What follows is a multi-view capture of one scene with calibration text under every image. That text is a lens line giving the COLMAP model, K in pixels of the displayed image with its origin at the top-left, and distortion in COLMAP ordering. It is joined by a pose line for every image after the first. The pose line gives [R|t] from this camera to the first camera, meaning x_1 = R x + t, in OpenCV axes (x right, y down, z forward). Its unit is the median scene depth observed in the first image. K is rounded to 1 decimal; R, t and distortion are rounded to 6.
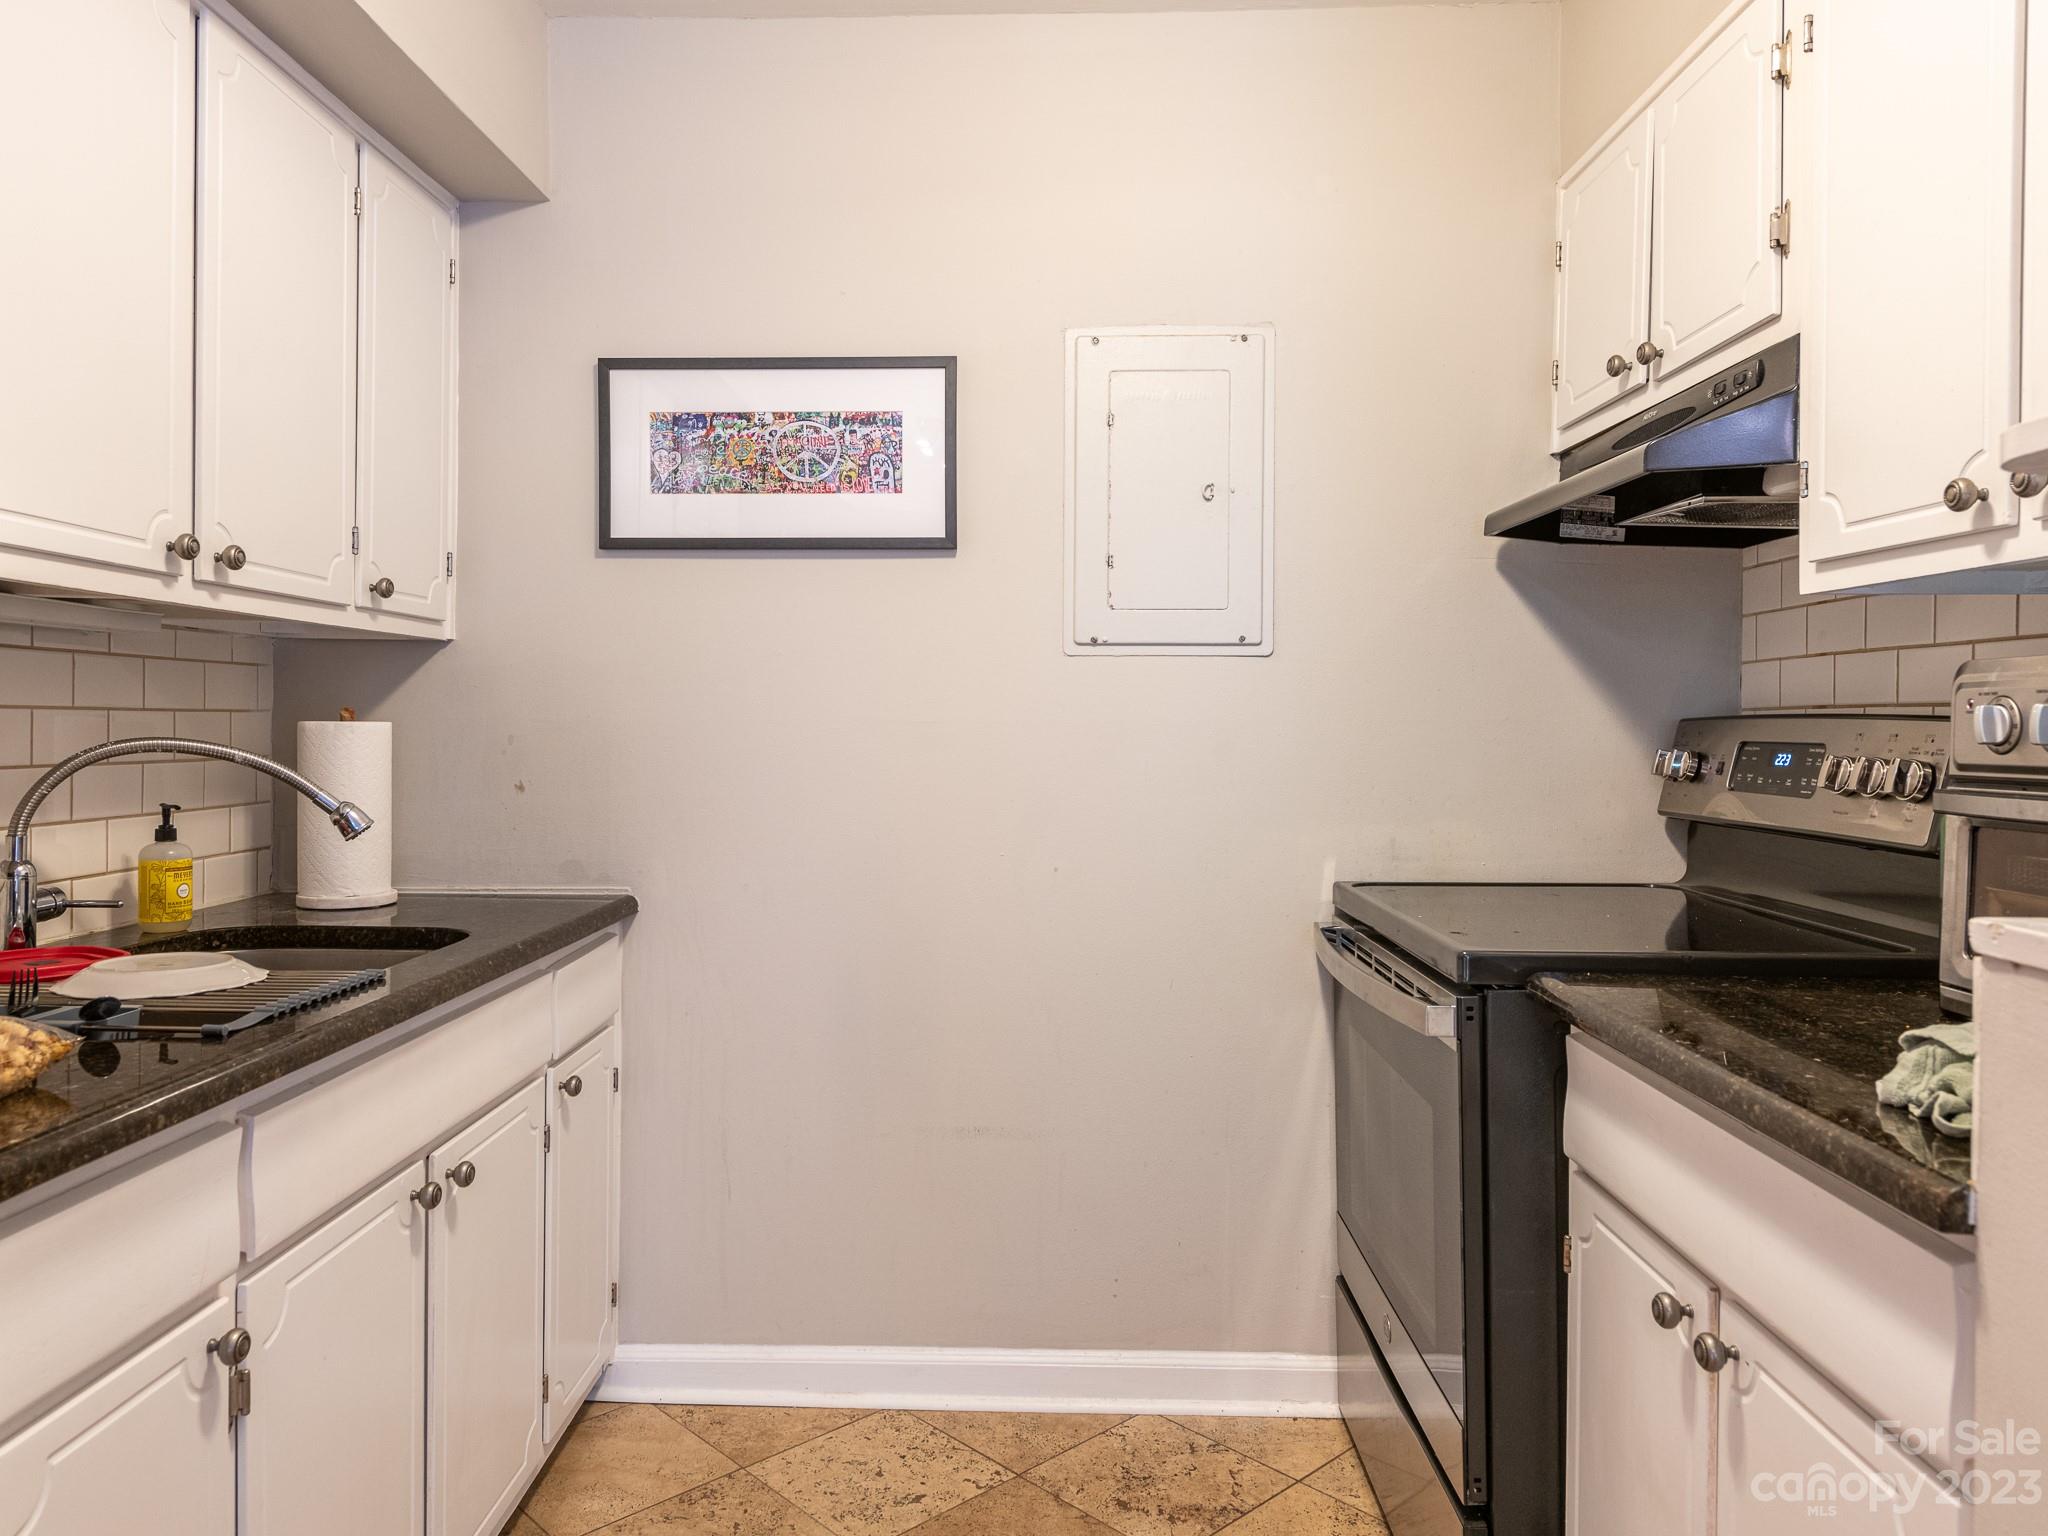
lens RADIAL K [[1335.6, 0, 1083.3], [0, 1335.6, 734.8], [0, 0, 1]] dist [0.025043, -0.019487]
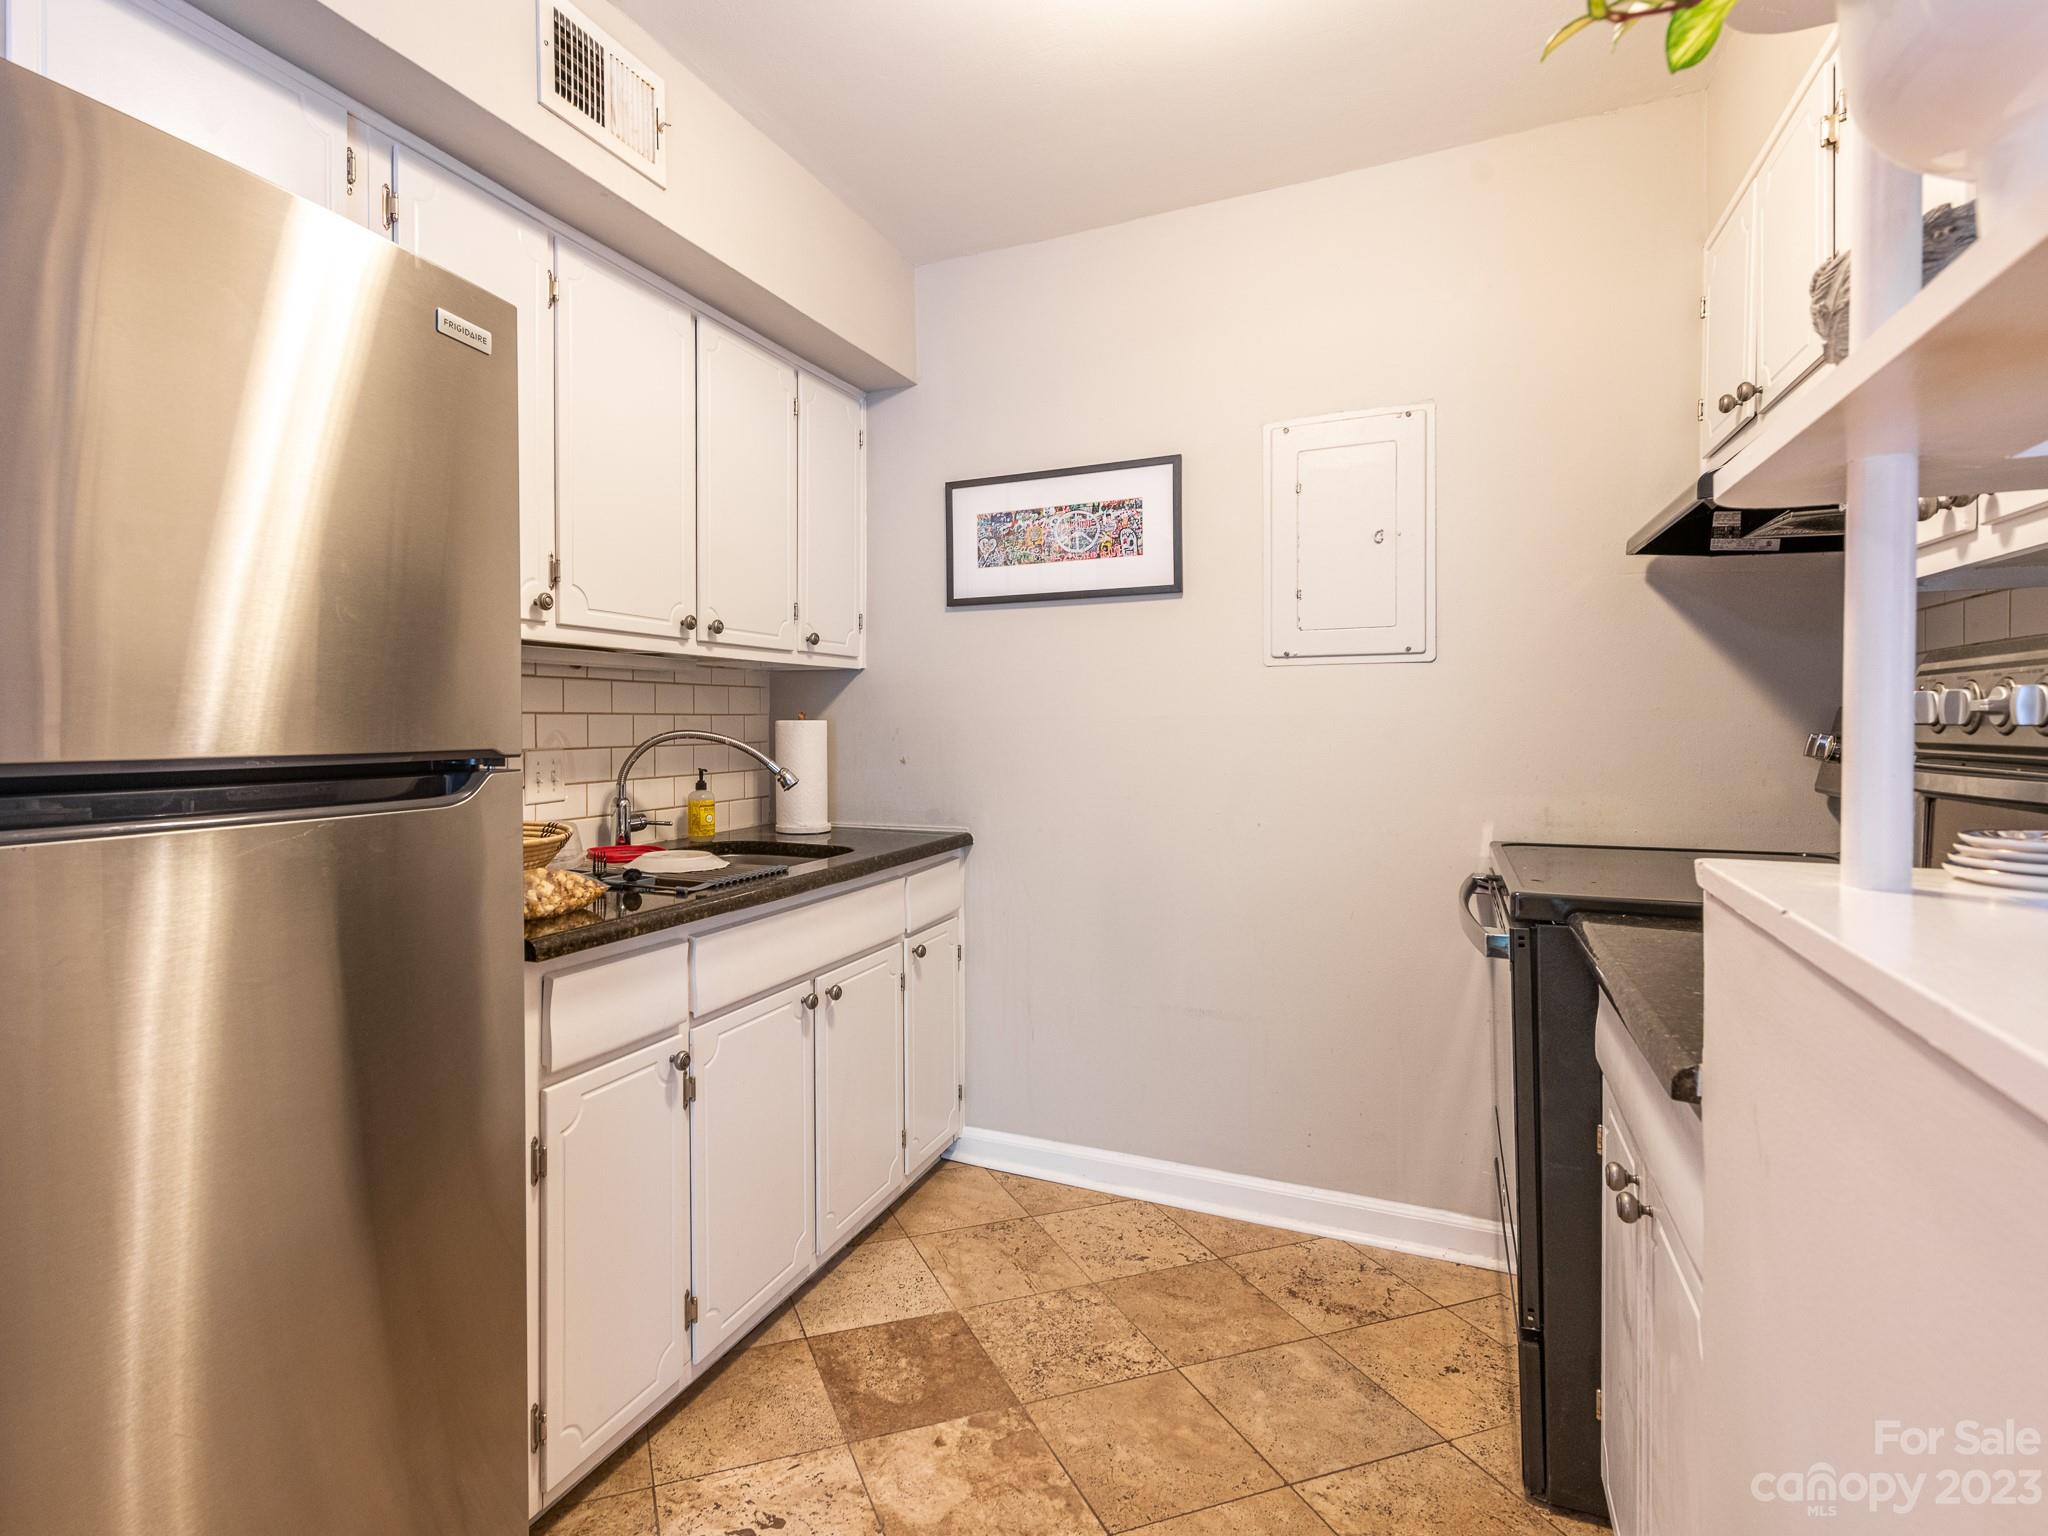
lens RADIAL K [[1027.8, 0, 1015.4], [0, 1027.8, 730.0], [0, 0, 1]] dist [0.006627, -0.000899]
pose [[0.924438, -0.006558, -0.381277, 0.158059], [0.007255, 0.999974, 0.000390, 0.003040], [0.381264, -0.003127, 0.924461, -0.059154]]
